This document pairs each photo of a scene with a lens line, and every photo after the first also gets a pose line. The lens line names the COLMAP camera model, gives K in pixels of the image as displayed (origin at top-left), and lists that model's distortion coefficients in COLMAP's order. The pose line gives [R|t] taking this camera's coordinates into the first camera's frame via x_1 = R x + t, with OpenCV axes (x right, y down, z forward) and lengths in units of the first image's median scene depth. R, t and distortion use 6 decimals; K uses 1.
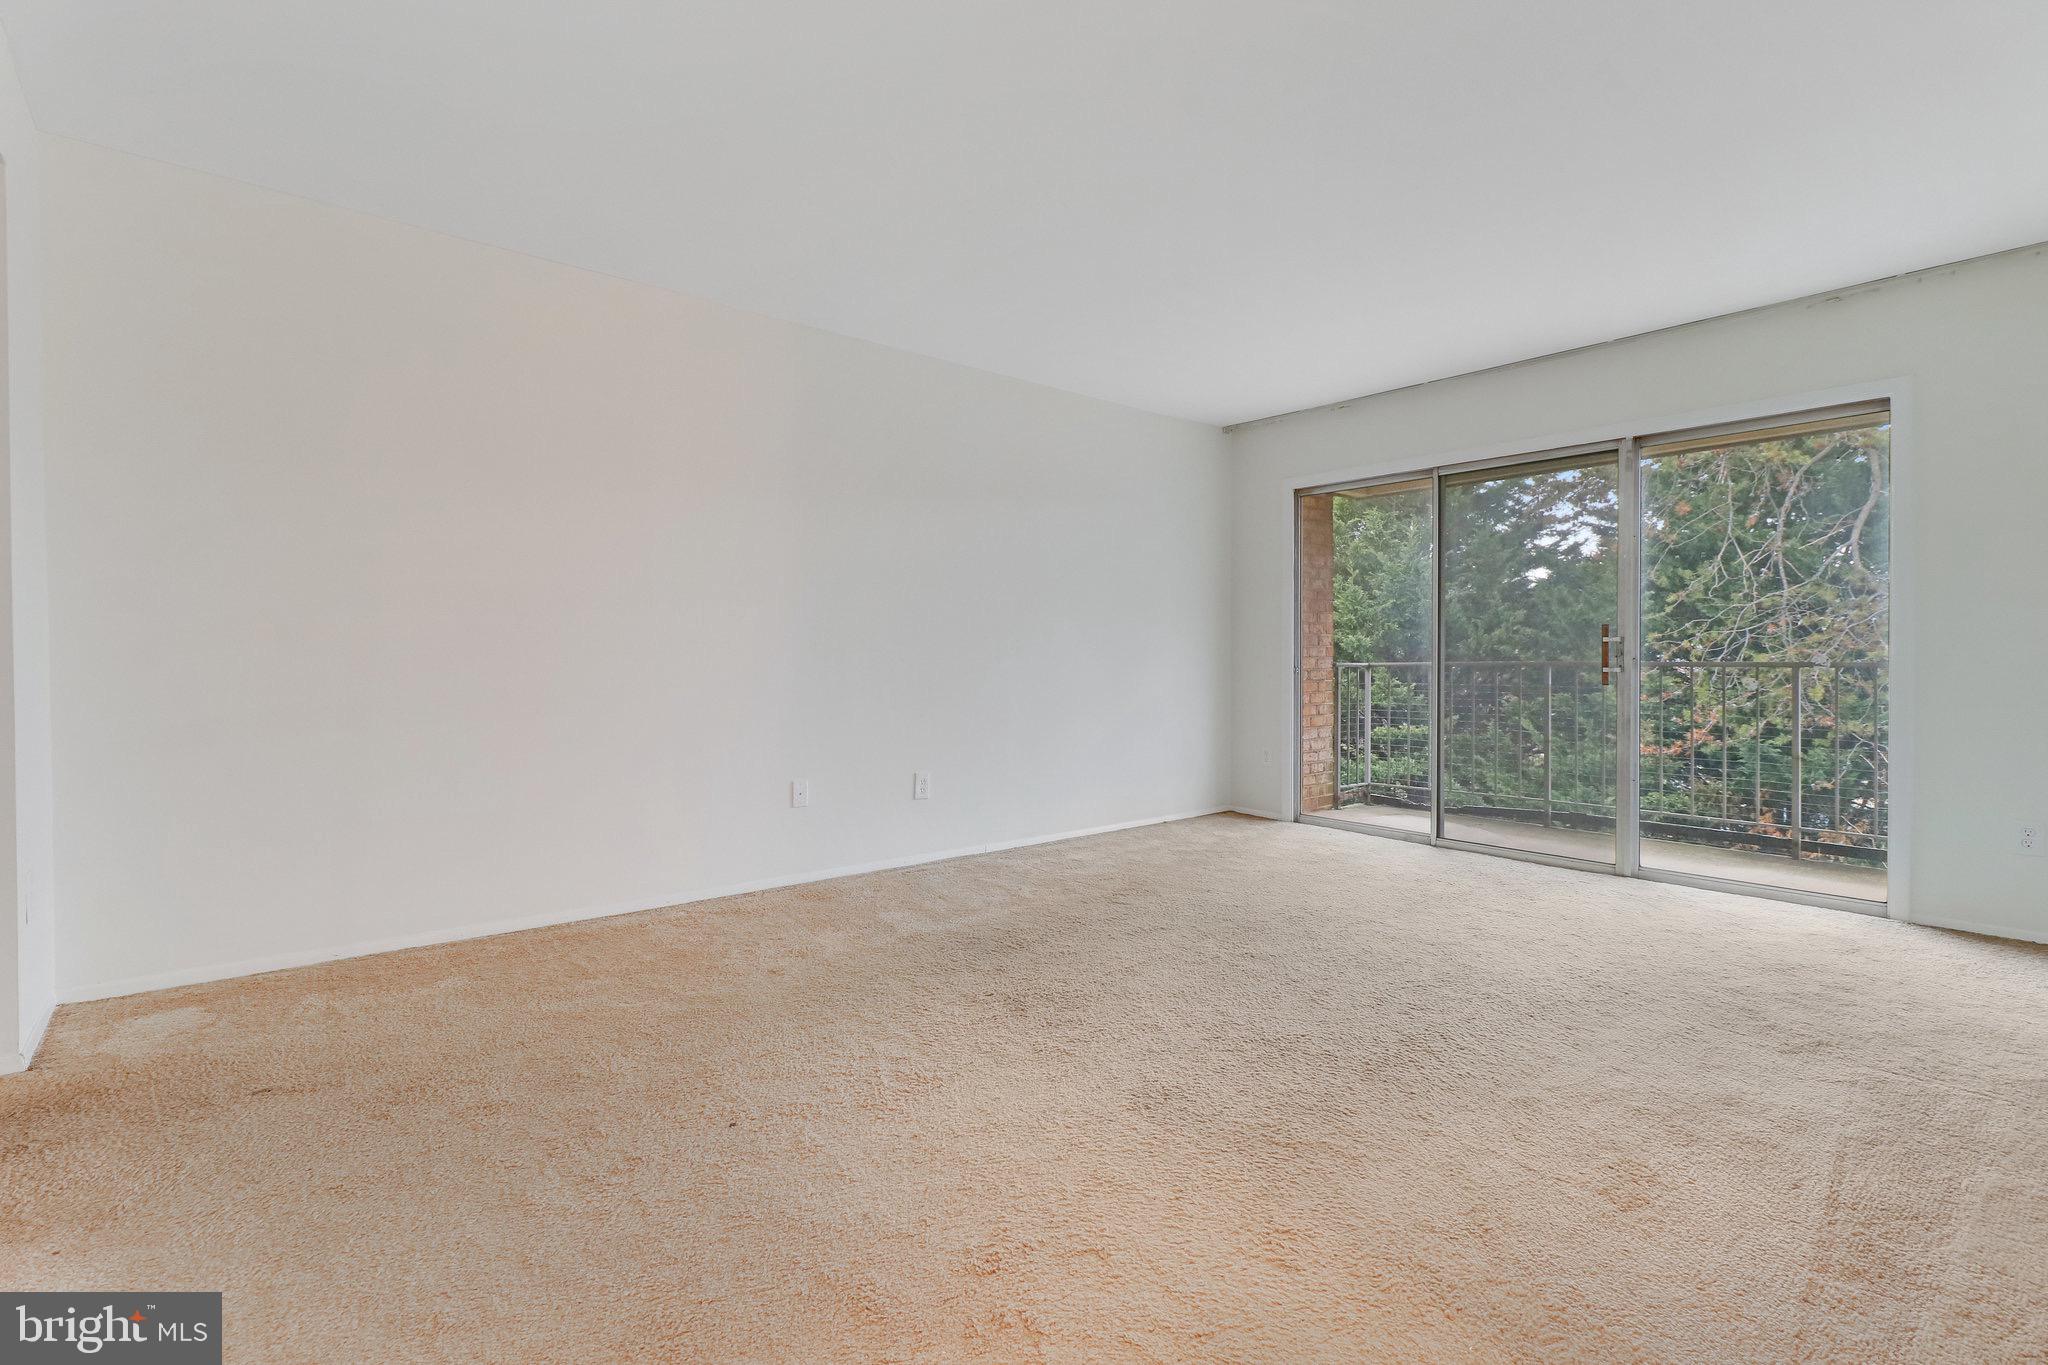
lens RADIAL K [[946.2, 0, 1012.6], [0, 946.2, 666.9], [0, 0, 1]] dist [0.000544, -0.001118]
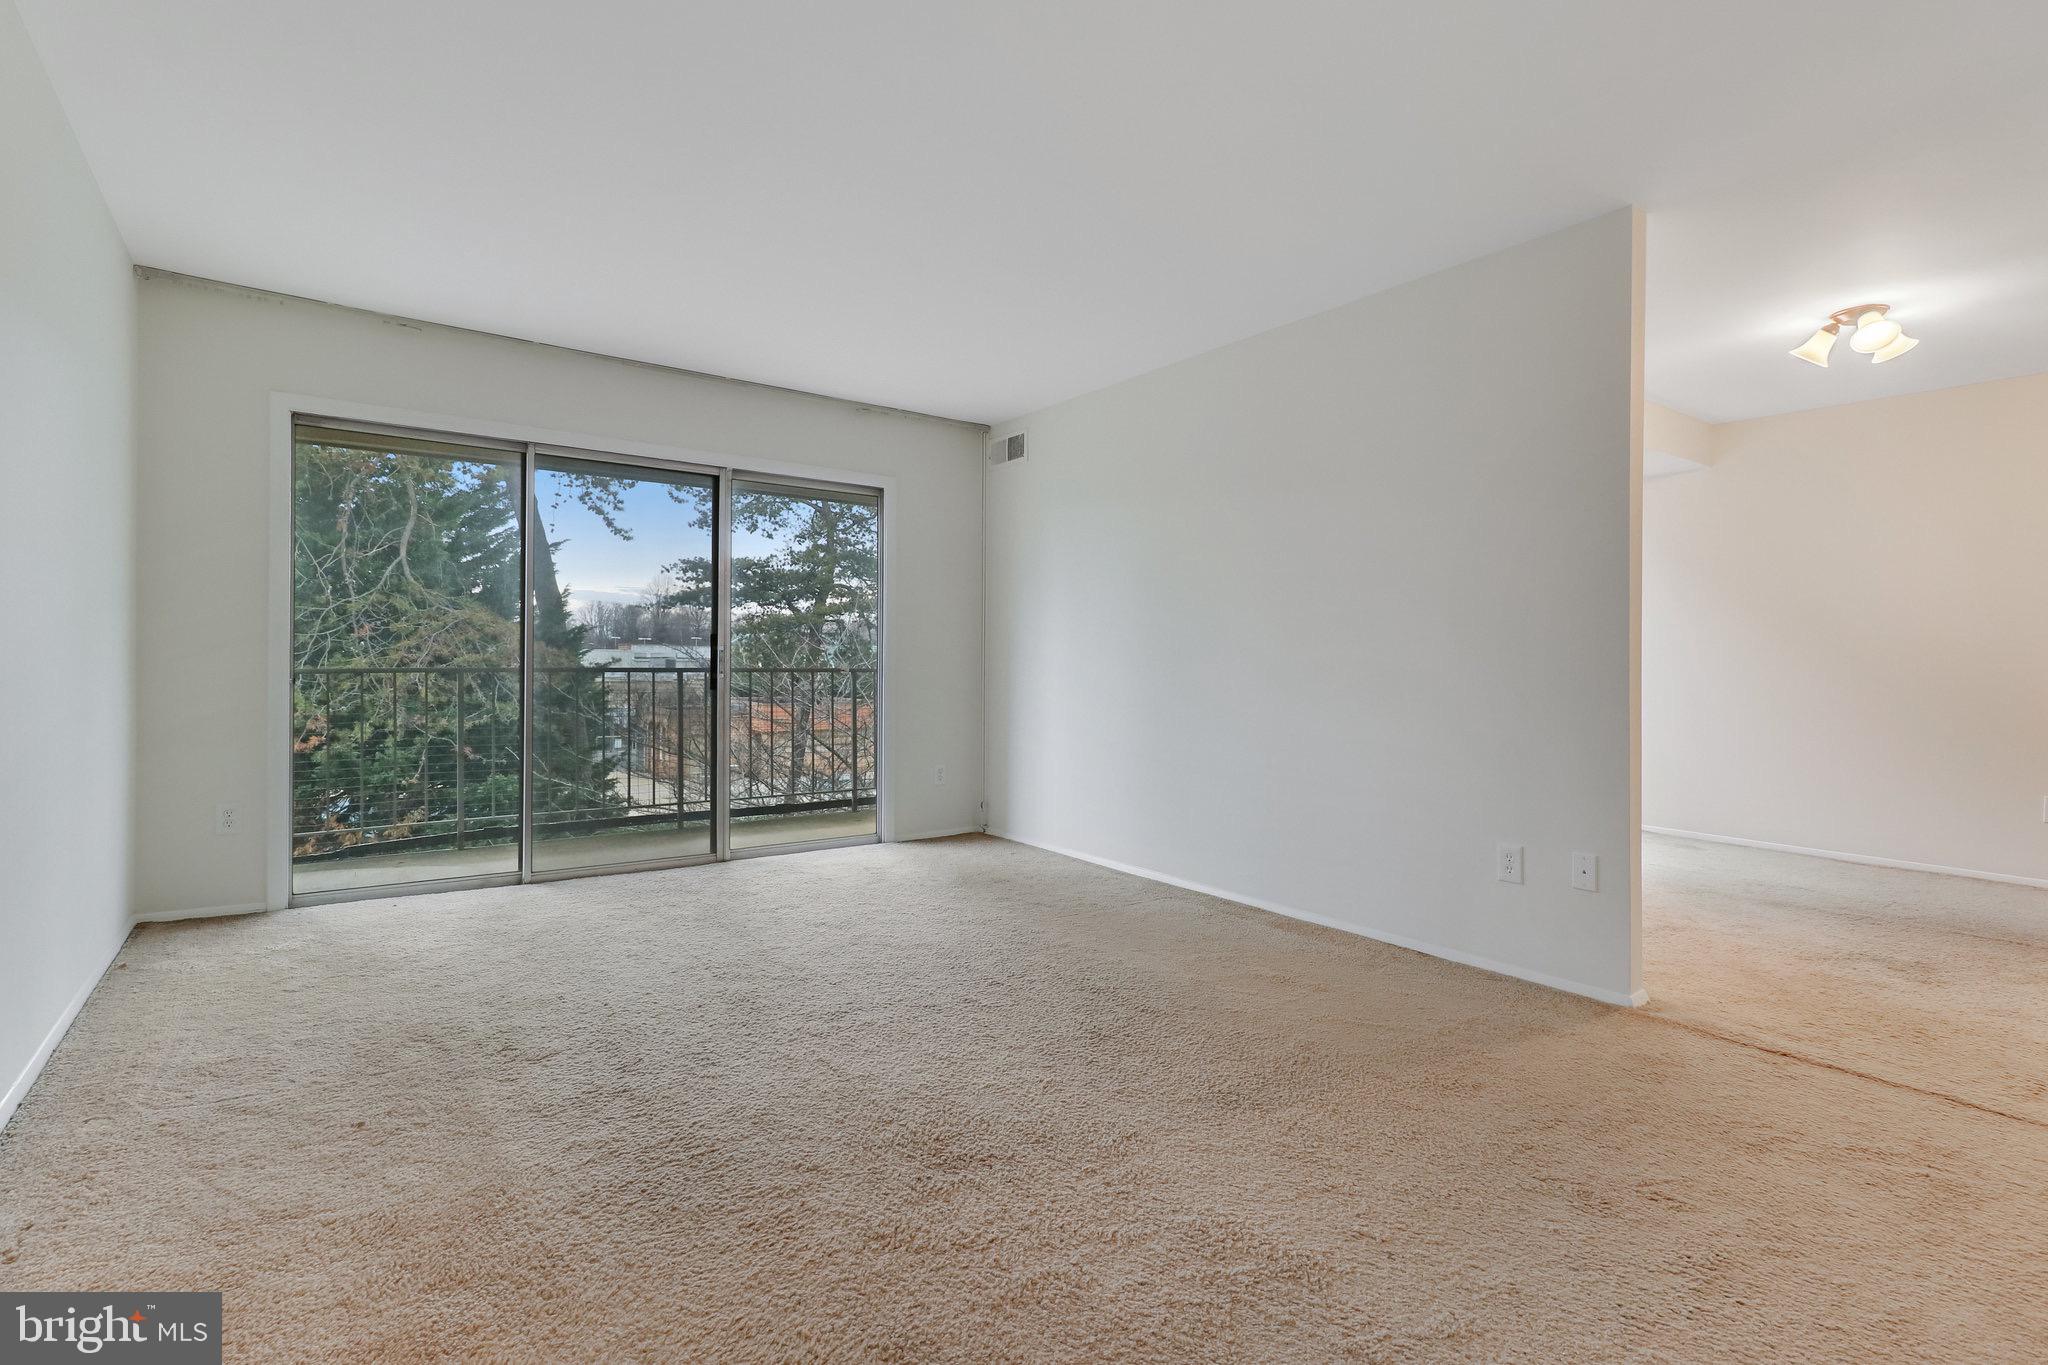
lens RADIAL K [[946.2, 0, 1012.6], [0, 946.2, 666.9], [0, 0, 1]] dist [0.000544, -0.001118]
pose [[0.071087, -0.000898, 0.997470, -0.373558], [0.005443, 0.999985, 0.000513, -0.005147], [-0.997455, 0.005393, 0.071091, 0.493155]]
